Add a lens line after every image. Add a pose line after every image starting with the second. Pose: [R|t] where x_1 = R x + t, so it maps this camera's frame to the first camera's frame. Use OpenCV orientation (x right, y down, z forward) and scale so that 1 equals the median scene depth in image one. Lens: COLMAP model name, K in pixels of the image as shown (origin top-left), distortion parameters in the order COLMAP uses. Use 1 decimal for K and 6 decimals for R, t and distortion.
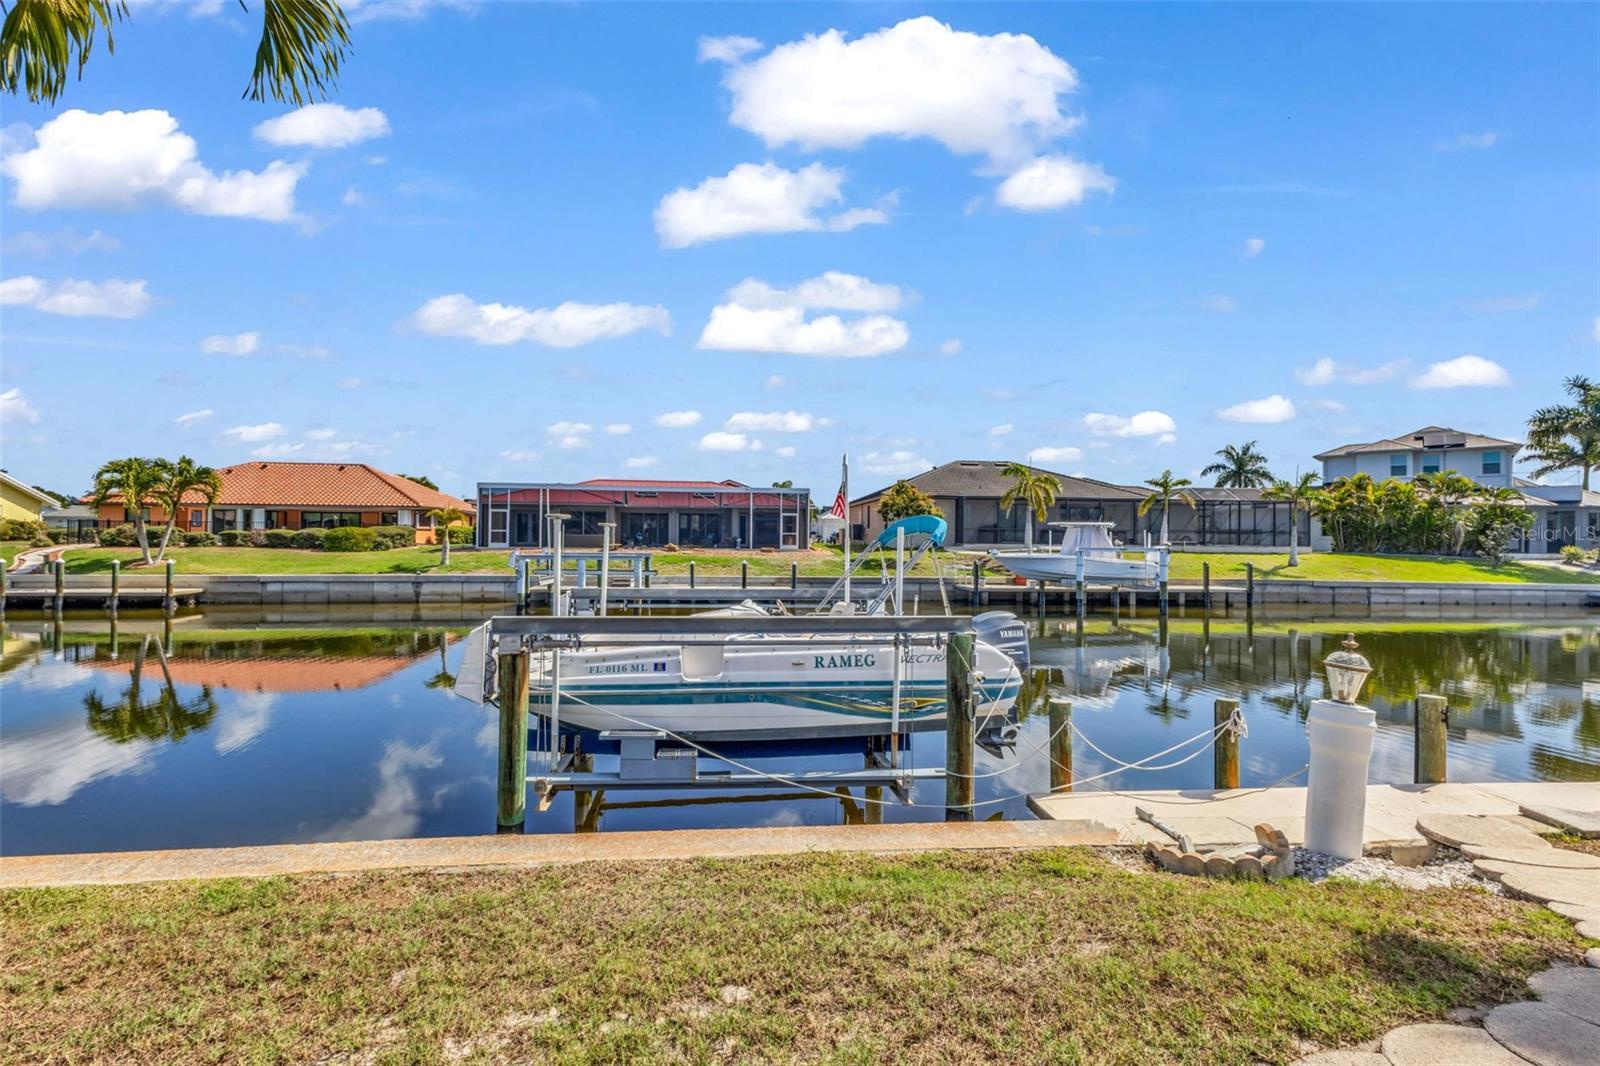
lens RADIAL K [[701.3, 0, 774.3], [0, 701.3, 524.2], [0, 0, 1]] dist [0.003690, -0.000686]
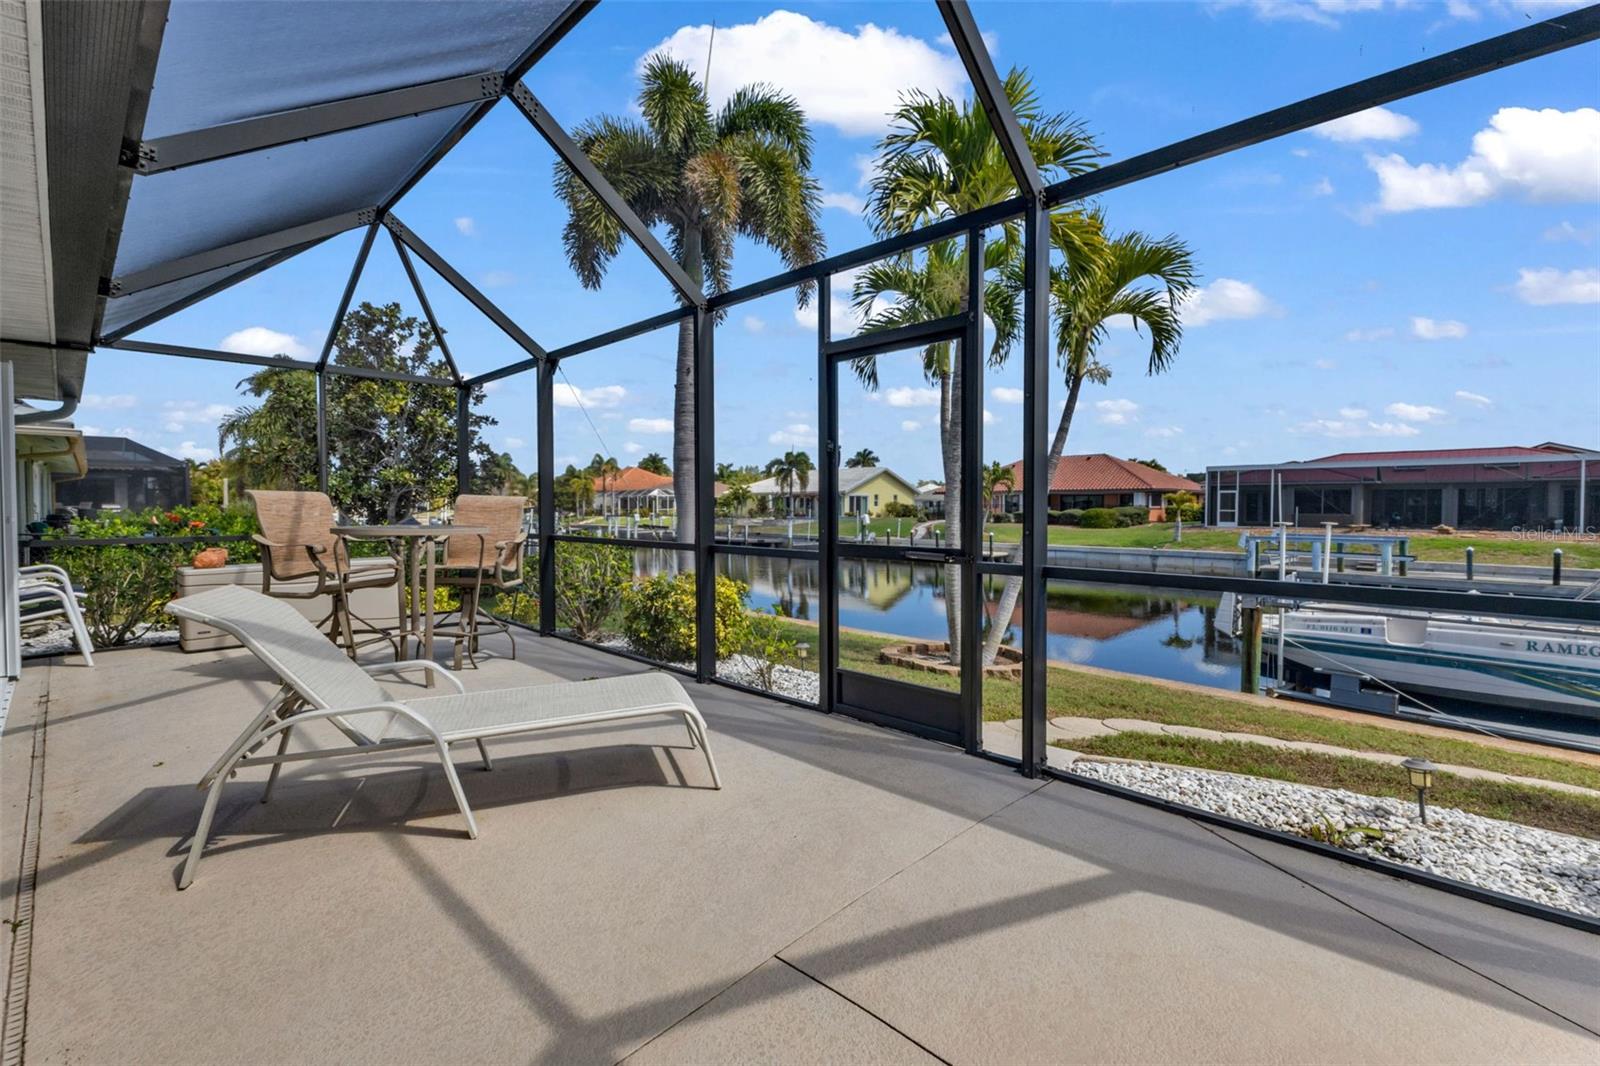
lens RADIAL K [[701.3, 0, 830.1], [0, 701.3, 522.4], [0, 0, 1]] dist [0.003690, -0.000686]
pose [[0.634505, 0.014456, -0.772784, 0.046684], [0.013839, 0.999452, 0.030058, -0.013461], [0.772795, -0.029767, 0.633957, -0.138208]]
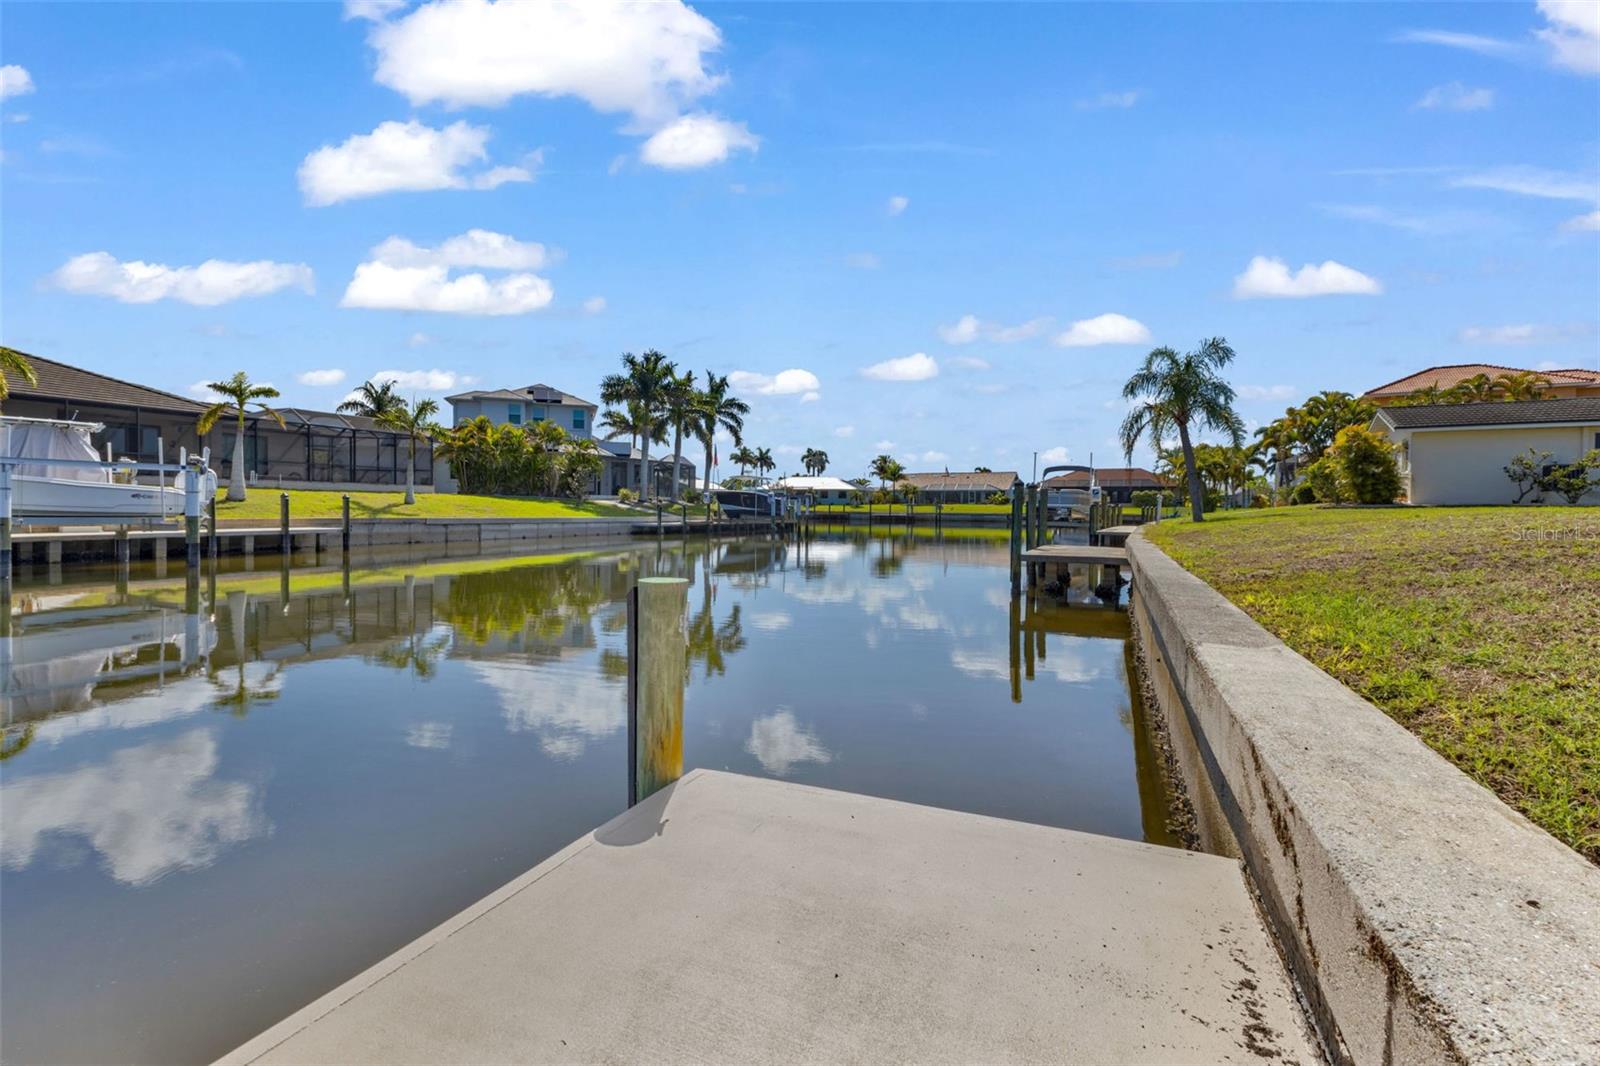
lens RADIAL K [[701.6, 0, 802.3], [0, 701.6, 535.0], [0, 0, 1]] dist [0.003982, -0.000964]
pose [[0.464696, -0.039447, 0.884591, 0.192899], [-0.020550, 0.998258, 0.055312, 0.041718], [-0.885232, -0.043882, 0.463076, 0.154687]]
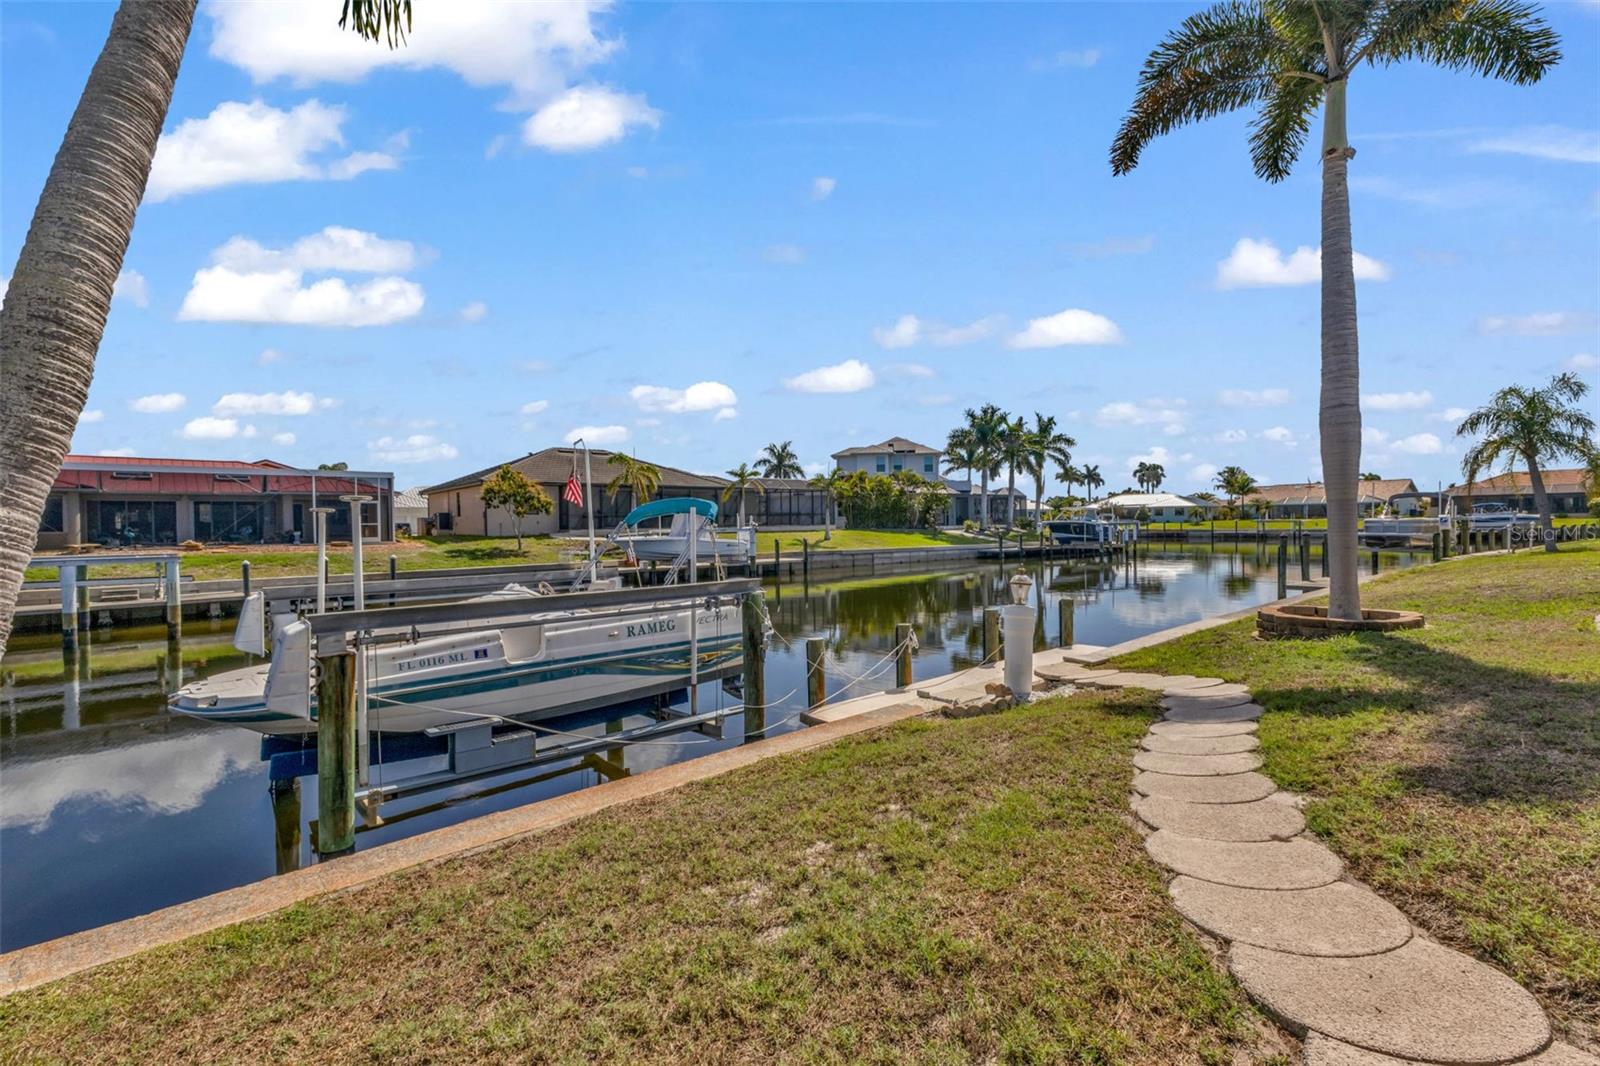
lens RADIAL K [[701.3, 0, 793.6], [0, 701.3, 527.6], [0, 0, 1]] dist [0.003690, -0.000686]
pose [[0.807590, -0.026240, 0.589160, -0.075556], [0.013204, 0.999564, 0.026419, 0.002145], [-0.589596, -0.013556, 0.807585, -0.005408]]
